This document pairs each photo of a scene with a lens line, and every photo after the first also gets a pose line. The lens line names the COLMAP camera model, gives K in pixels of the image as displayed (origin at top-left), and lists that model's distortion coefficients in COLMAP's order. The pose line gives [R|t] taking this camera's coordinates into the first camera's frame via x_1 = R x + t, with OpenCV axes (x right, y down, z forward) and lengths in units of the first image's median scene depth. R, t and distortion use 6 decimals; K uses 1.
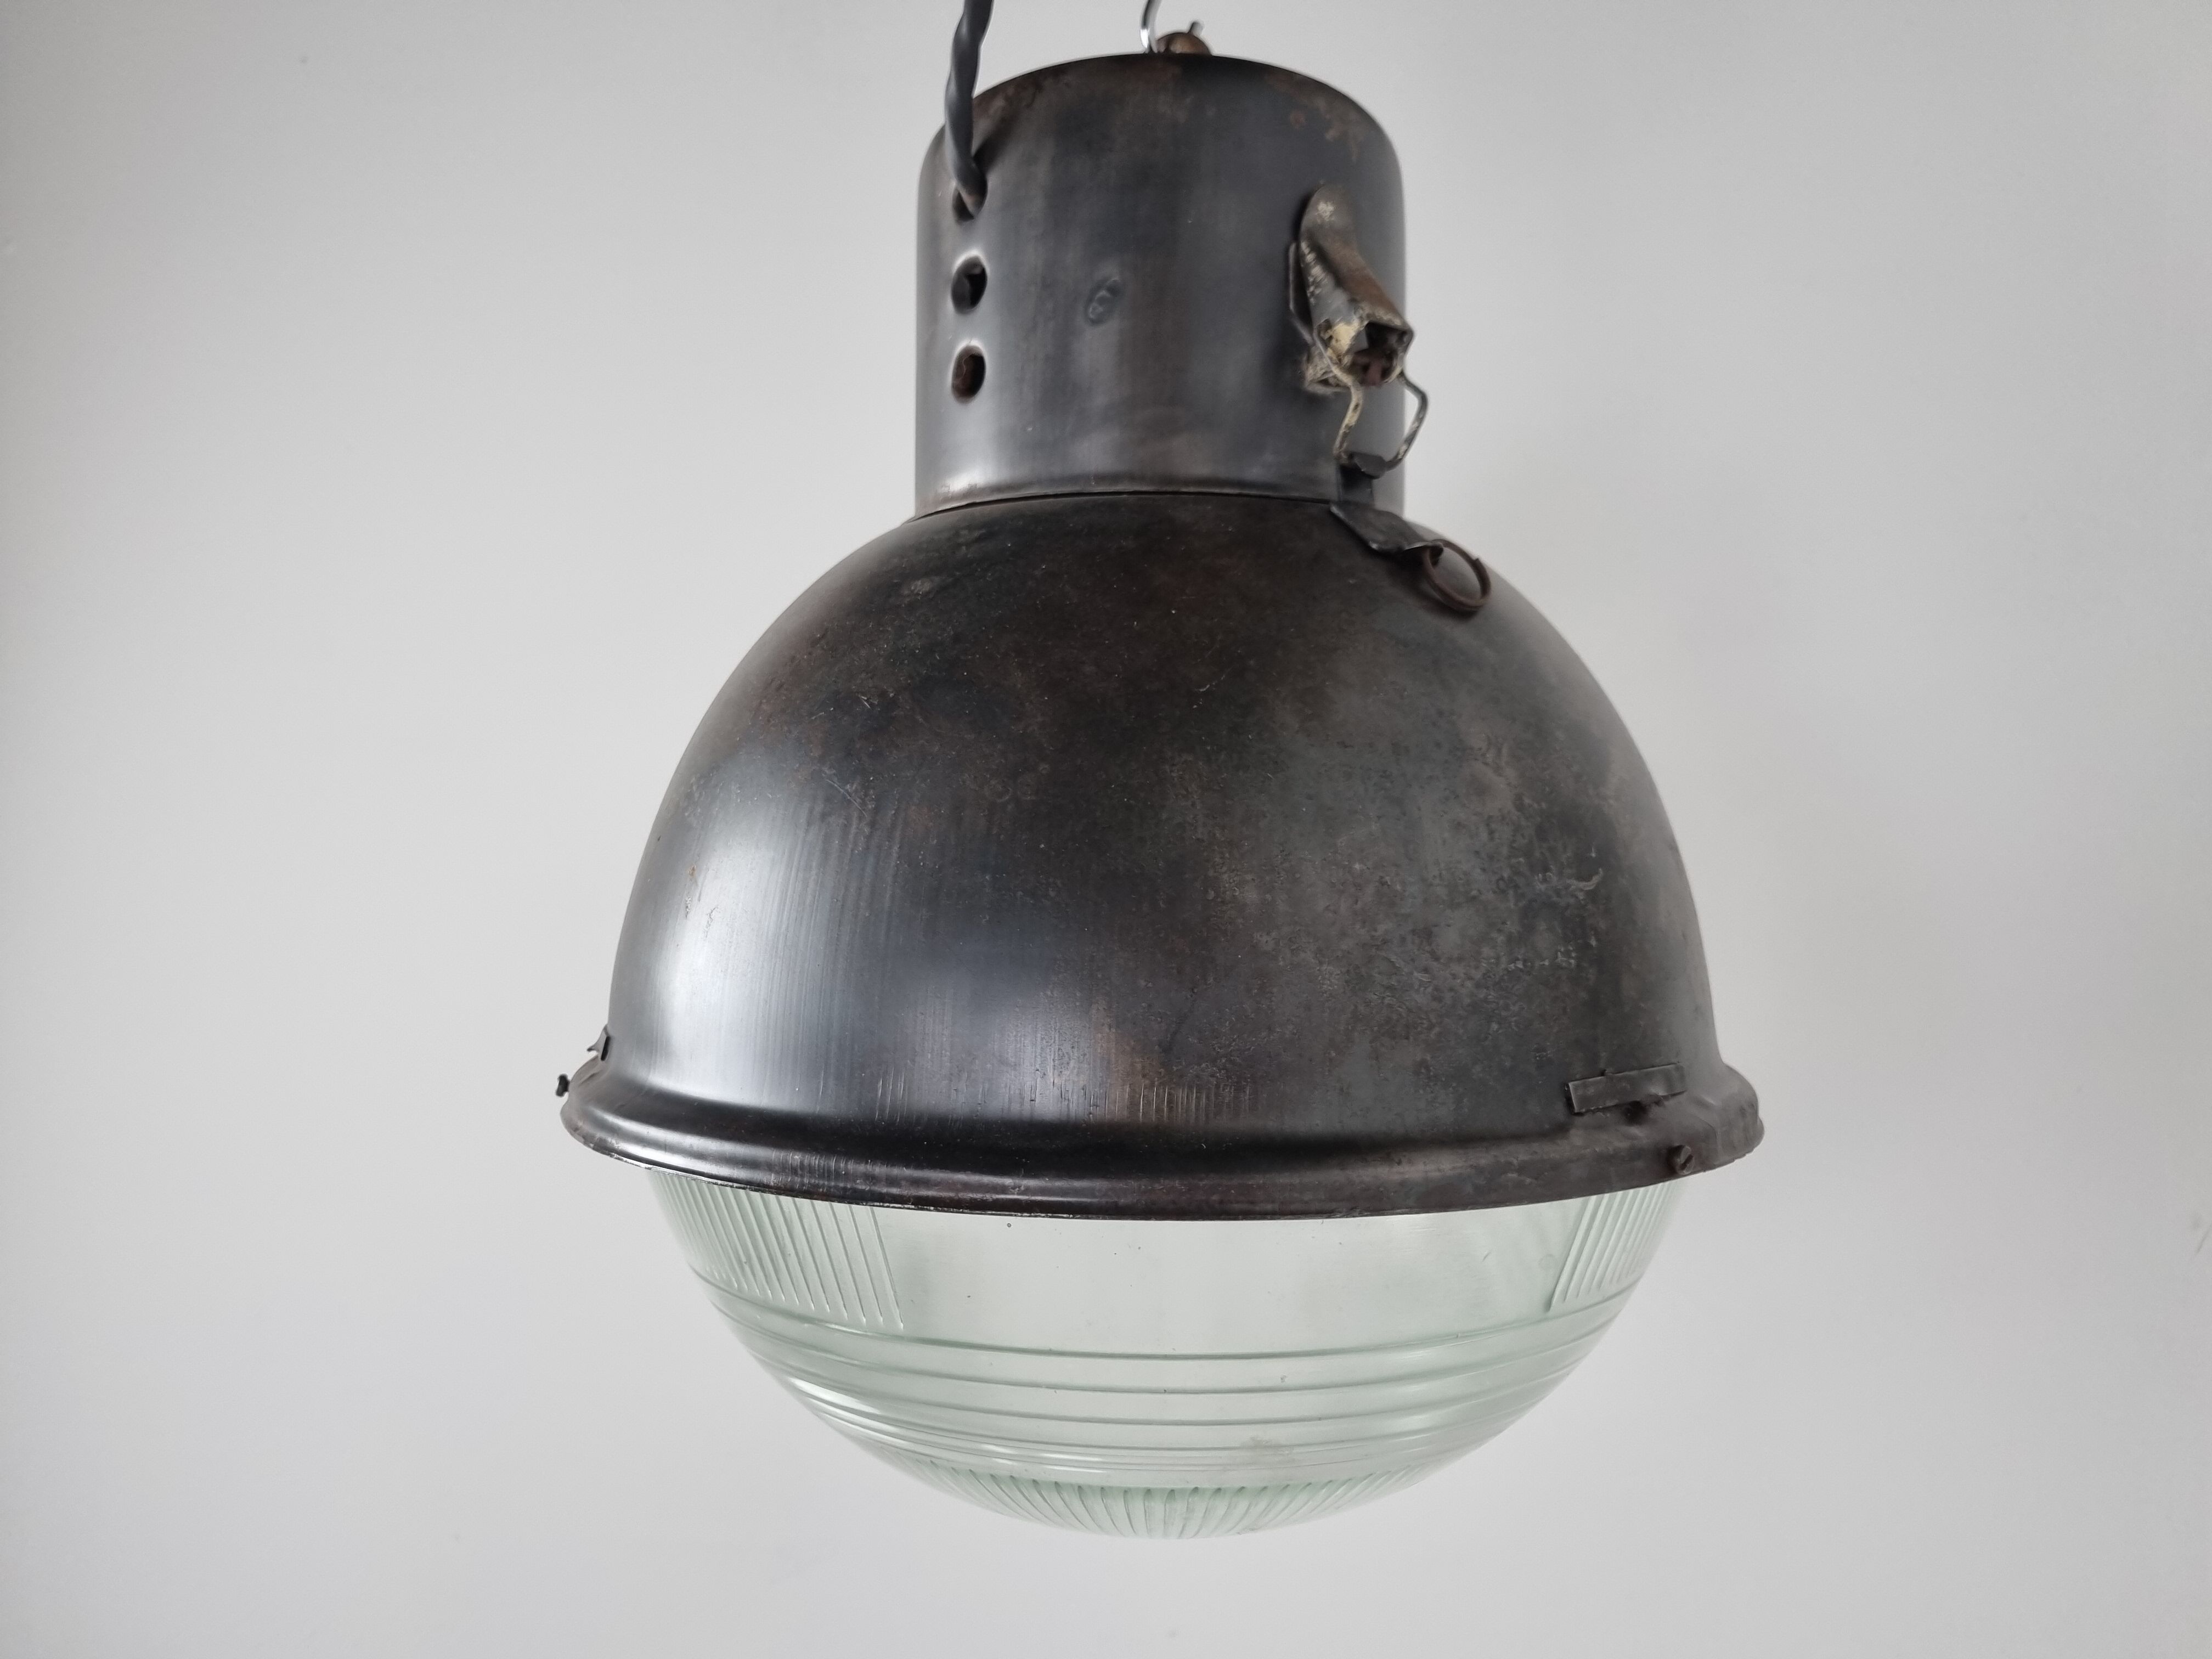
lens RADIAL K [[1696.6, 0, 1106.0], [0, 1696.6, 829.5], [0, 0, 1]] dist [0.025293, 0.004111]
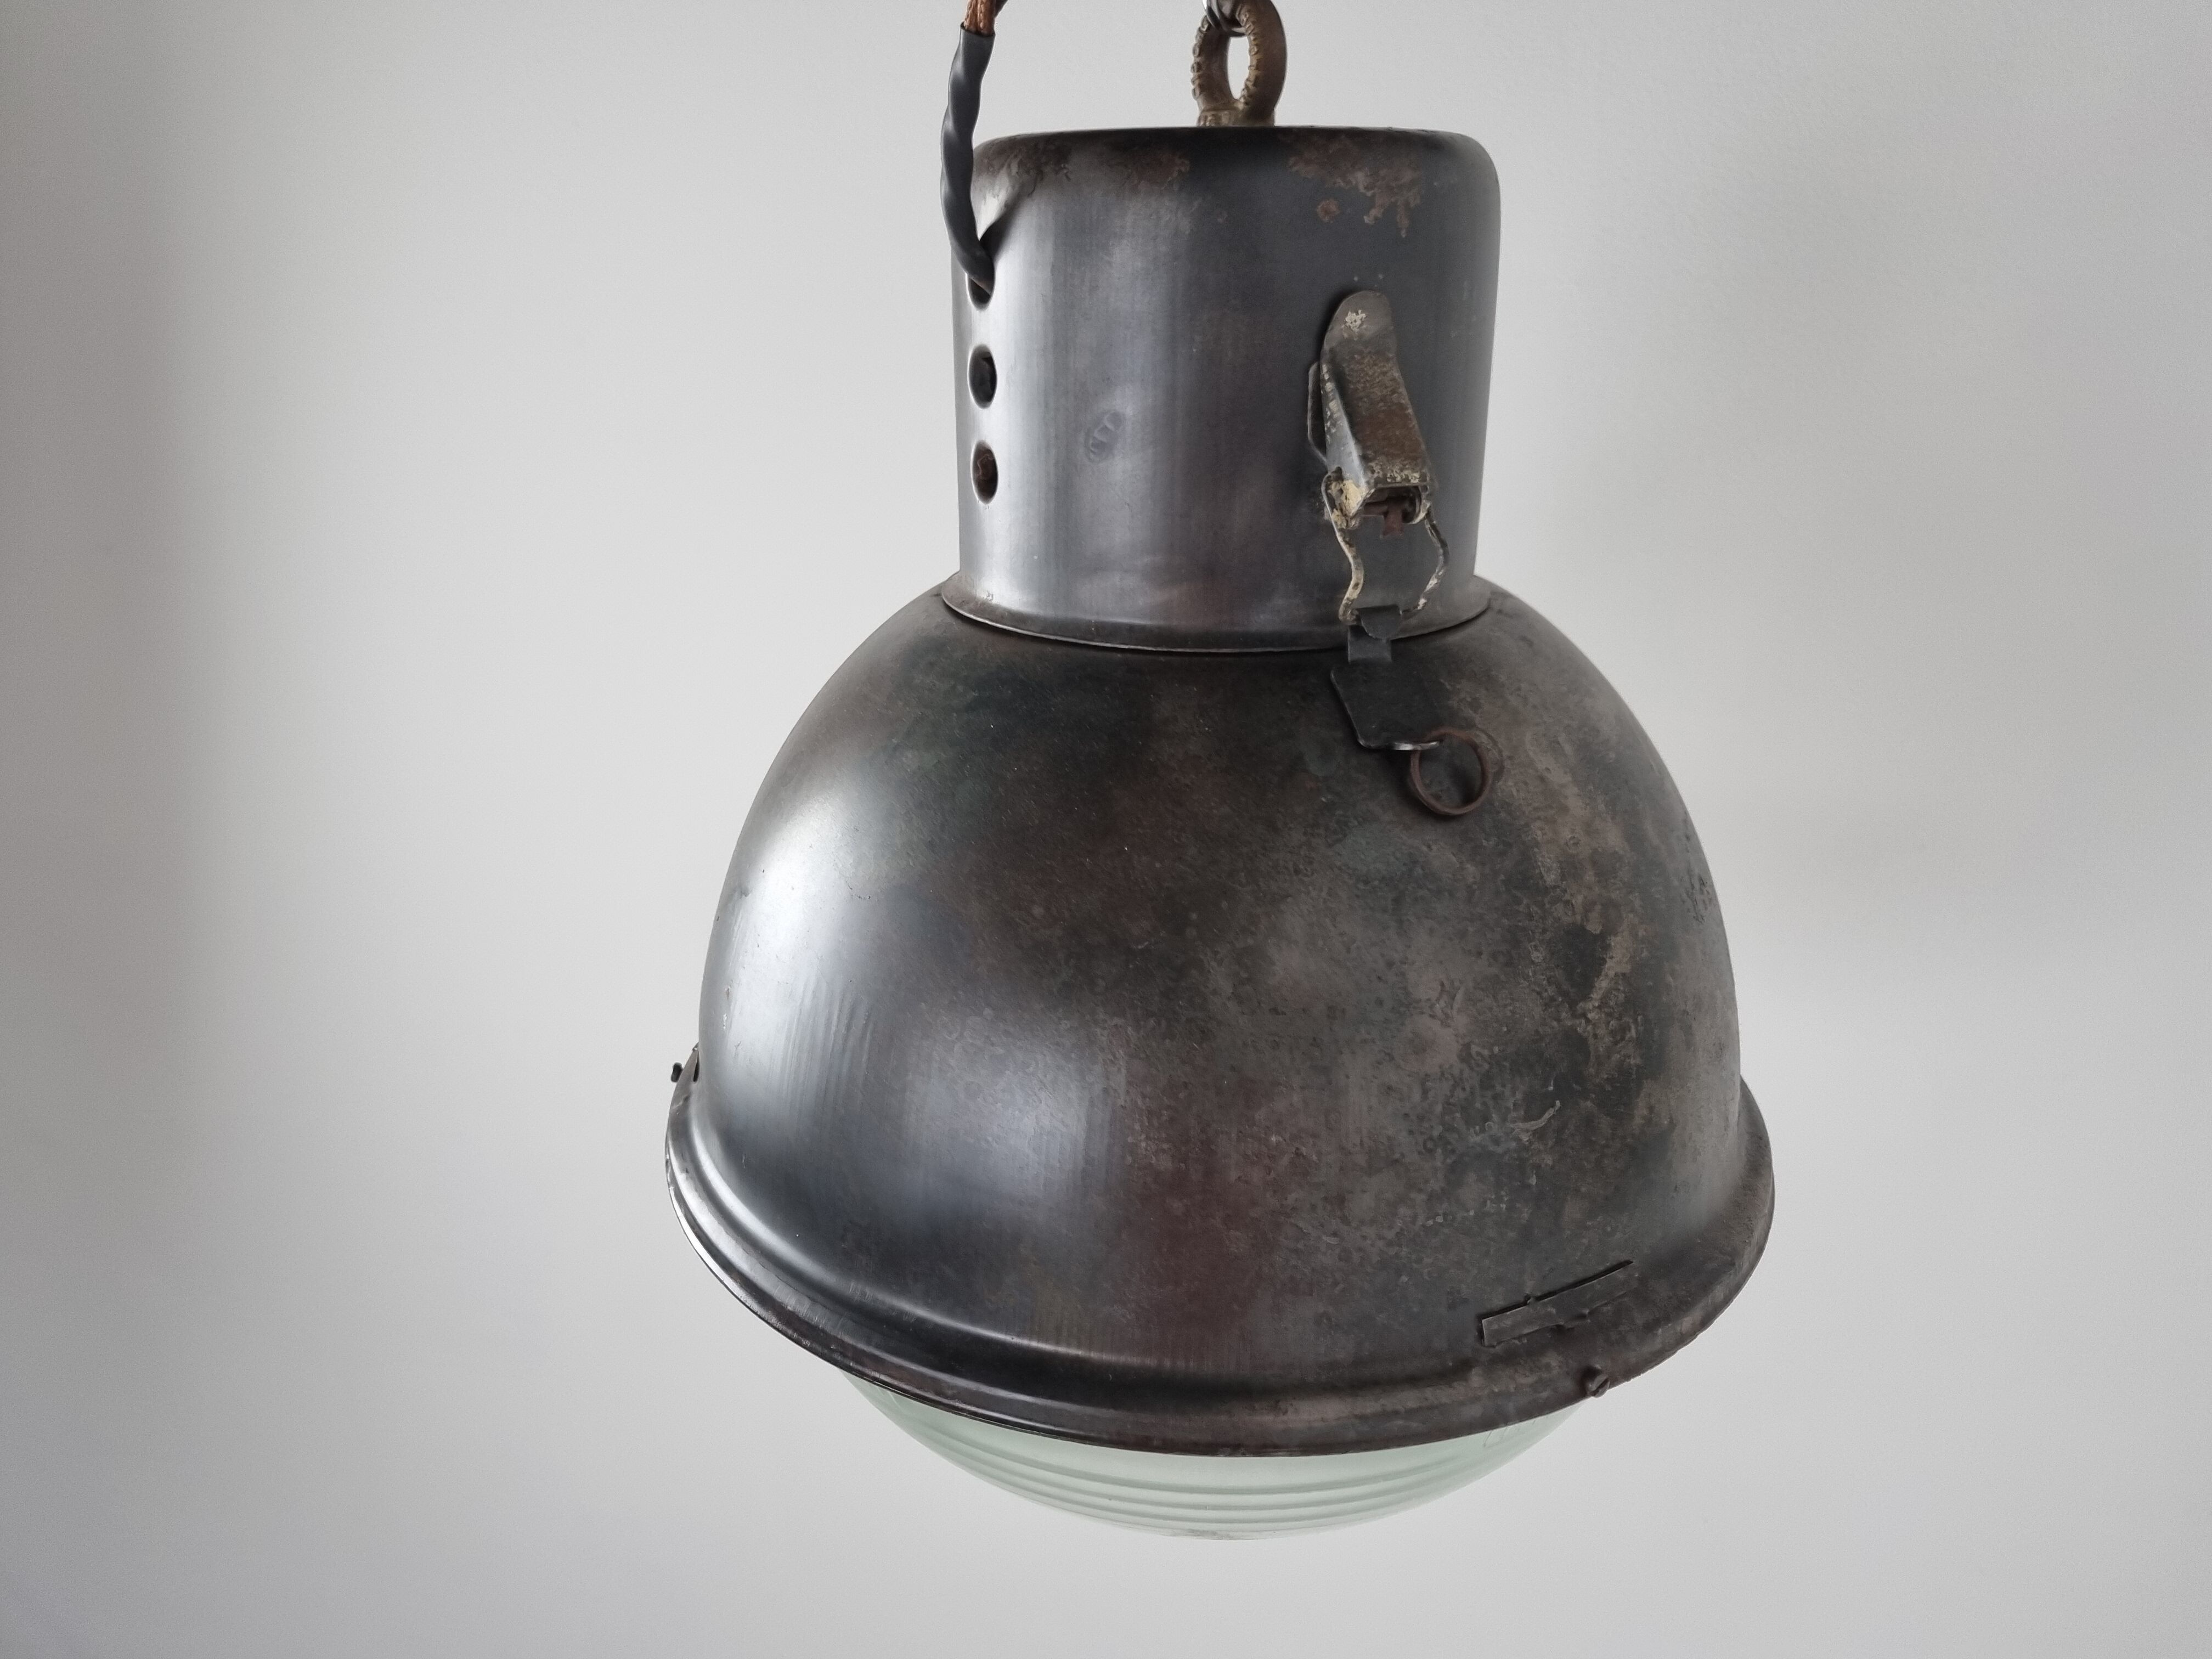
lens RADIAL K [[1741.1, 0, 1081.8], [0, 1741.1, 864.3], [0, 0, 1]] dist [0.023679, -0.004240]
pose [[0.972477, 0.069680, -0.222334, 0.249186], [0.013096, 0.936379, 0.350747, -0.491859], [0.232629, -0.344005, 0.909695, 0.055518]]
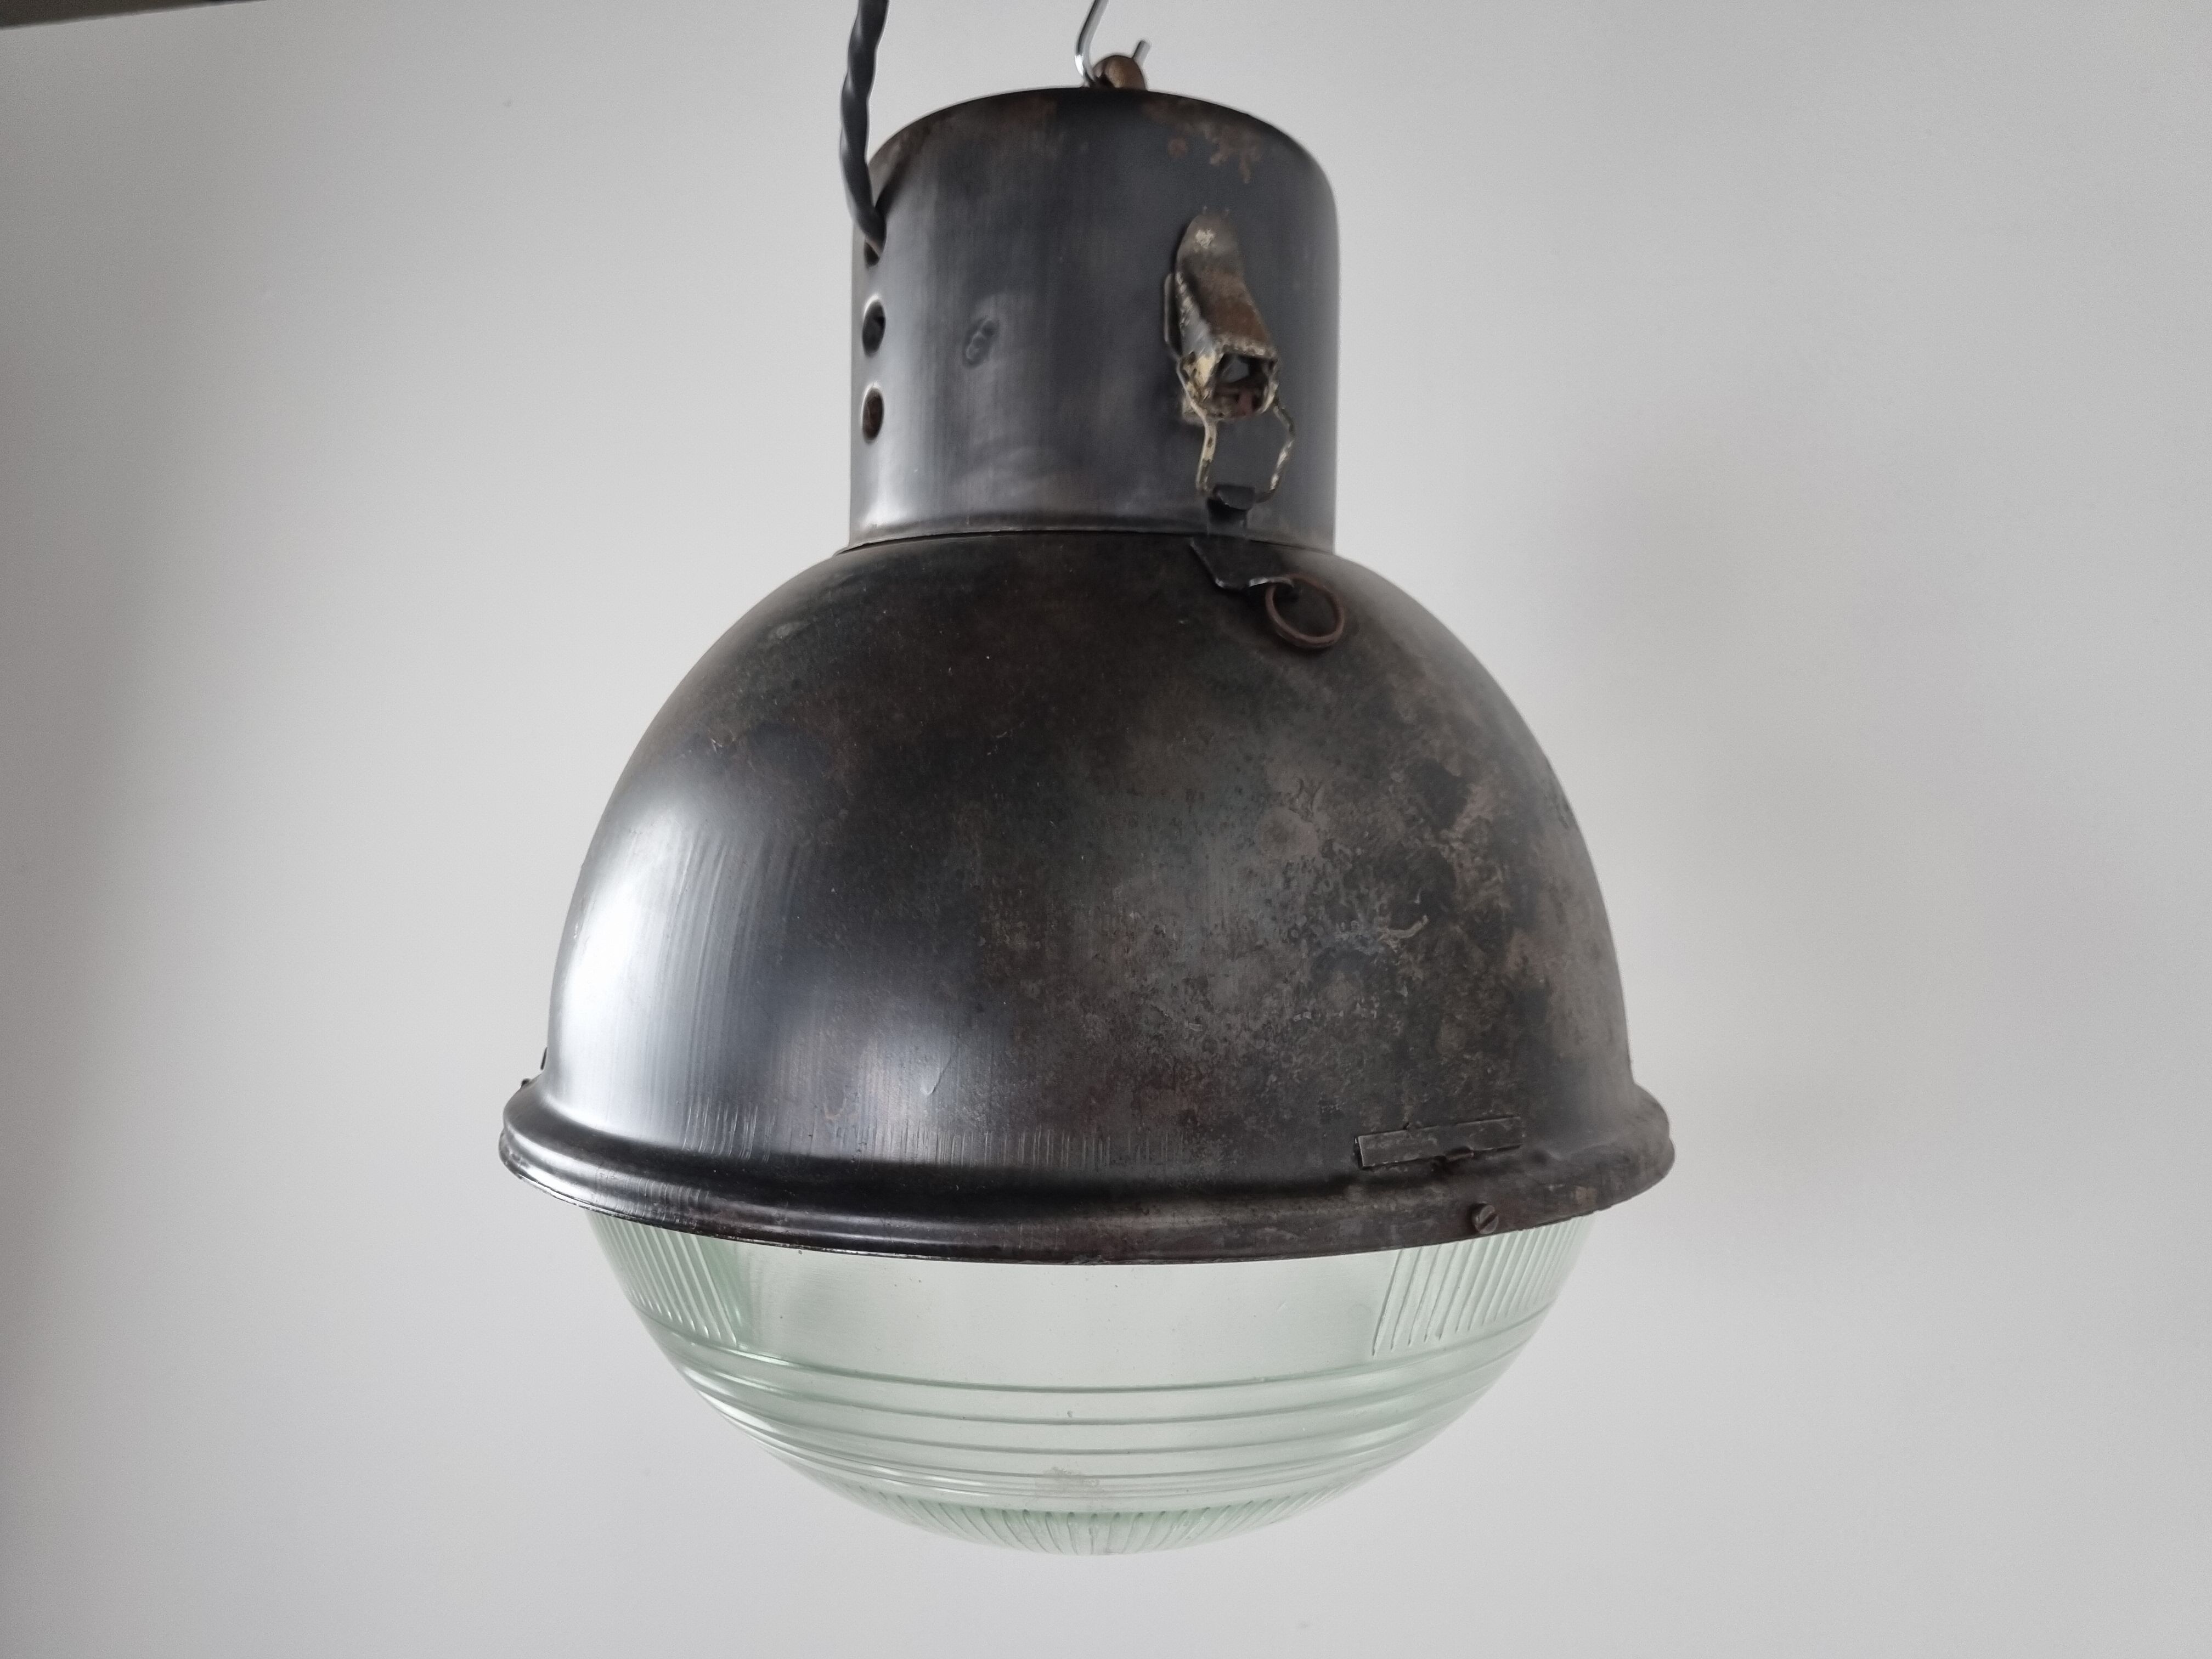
lens RADIAL K [[1702.4, 0, 1108.3], [0, 1702.4, 844.1], [0, 0, 1]] dist [0.020820, -0.001640]
pose [[0.981787, 0.009932, -0.189726, 0.312095], [-0.004446, 0.999560, 0.029318, -0.048018], [0.189934, -0.027941, 0.981399, 0.008640]]
